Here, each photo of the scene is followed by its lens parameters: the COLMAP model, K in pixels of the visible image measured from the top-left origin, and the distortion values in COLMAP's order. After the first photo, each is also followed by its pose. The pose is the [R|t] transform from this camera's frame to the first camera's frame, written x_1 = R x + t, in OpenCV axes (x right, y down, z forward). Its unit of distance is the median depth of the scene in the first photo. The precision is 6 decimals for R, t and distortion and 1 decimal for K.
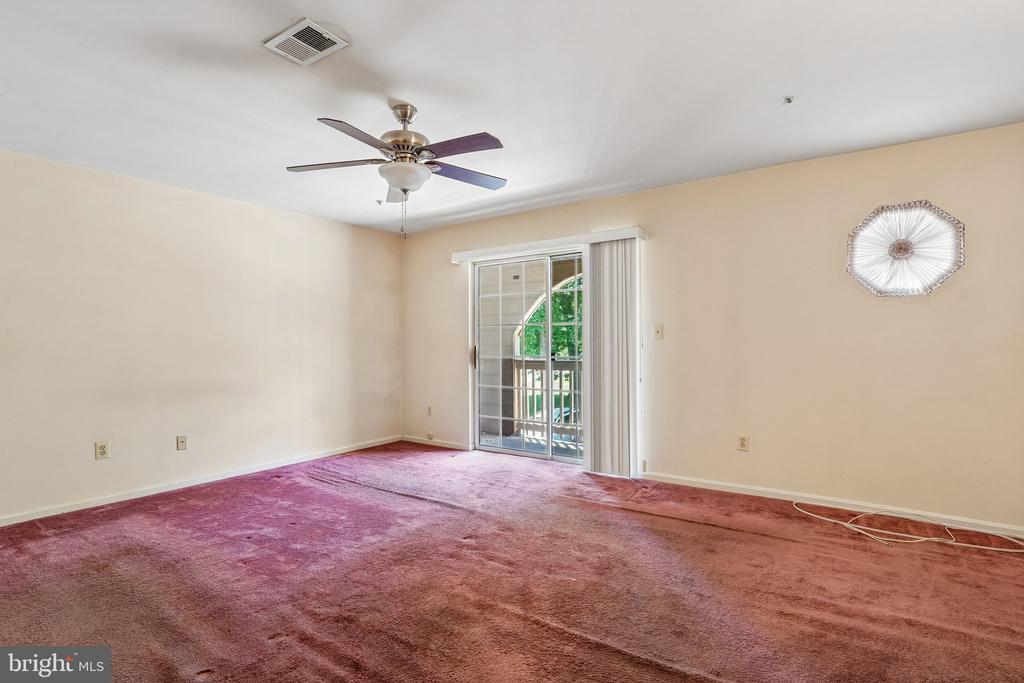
lens RADIAL K [[504.0, 0, 515.0], [0, 504.0, 343.3], [0, 0, 1]] dist [-0.004662, -0.000473]
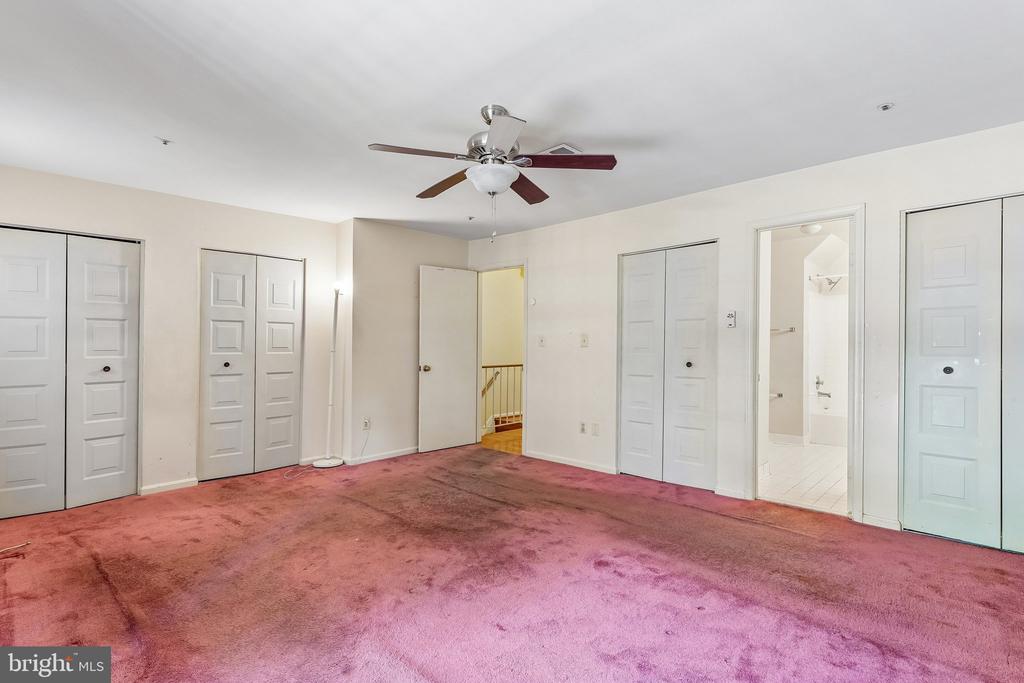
lens RADIAL K [[491.6, 0, 509.9], [0, 491.6, 350.0], [0, 0, 1]] dist [0.010669, -0.000119]
pose [[-0.983105, 0.009994, 0.182767, -0.287887], [0.012627, 0.999832, 0.013250, -0.005722], [-0.182604, 0.015334, -0.983067, 1.249610]]
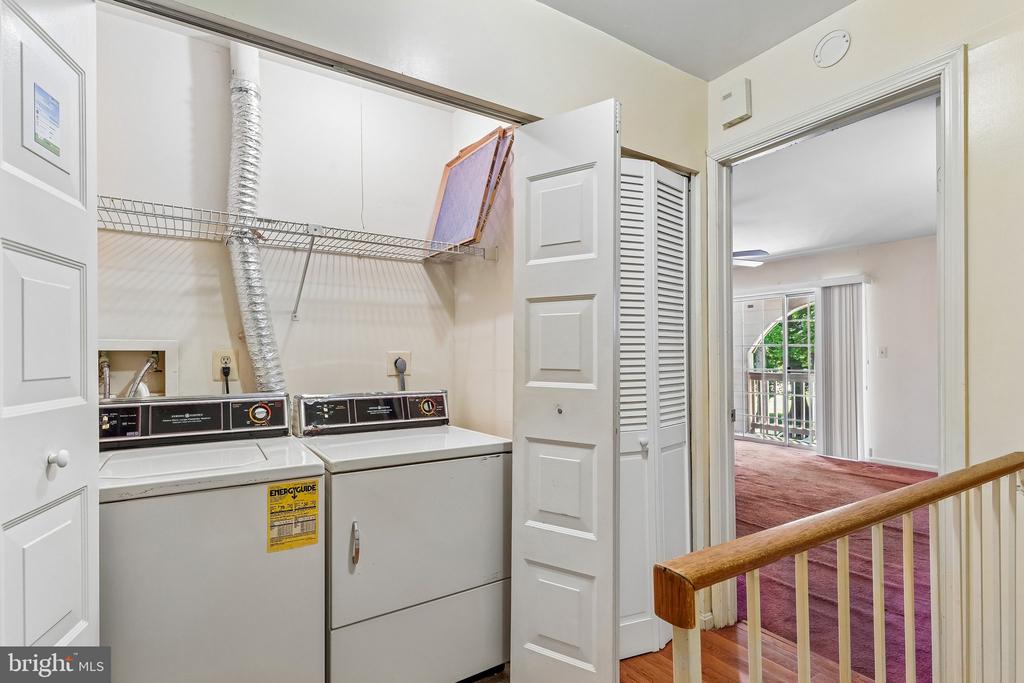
lens RADIAL K [[491.6, 0, 509.9], [0, 491.6, 350.0], [0, 0, 1]] dist [0.010669, -0.000119]
pose [[0.918822, -0.001280, -0.394671, -0.106303], [-0.004214, 0.999906, -0.013051, -0.007292], [0.394650, 0.013655, 0.918730, -0.597822]]
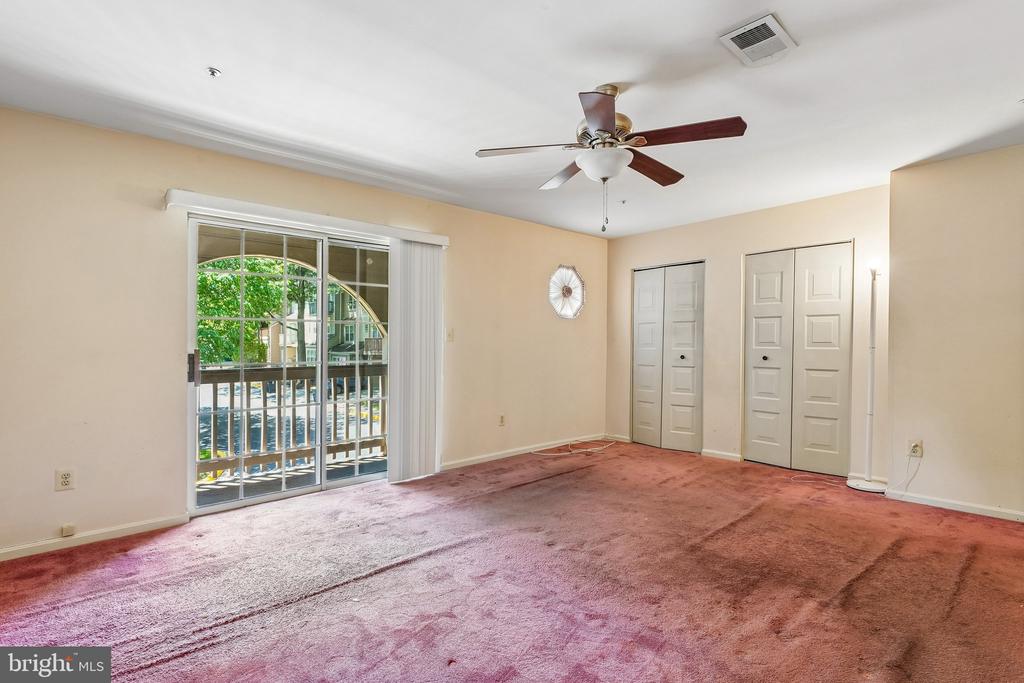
lens RADIAL K [[491.6, 0, 509.9], [0, 491.6, 350.0], [0, 0, 1]] dist [0.010669, -0.000119]
pose [[0.232337, -0.007023, 0.972610, -0.737106], [0.002899, 0.999974, 0.006528, 0.004159], [-0.972631, 0.001303, 0.232352, 0.619084]]
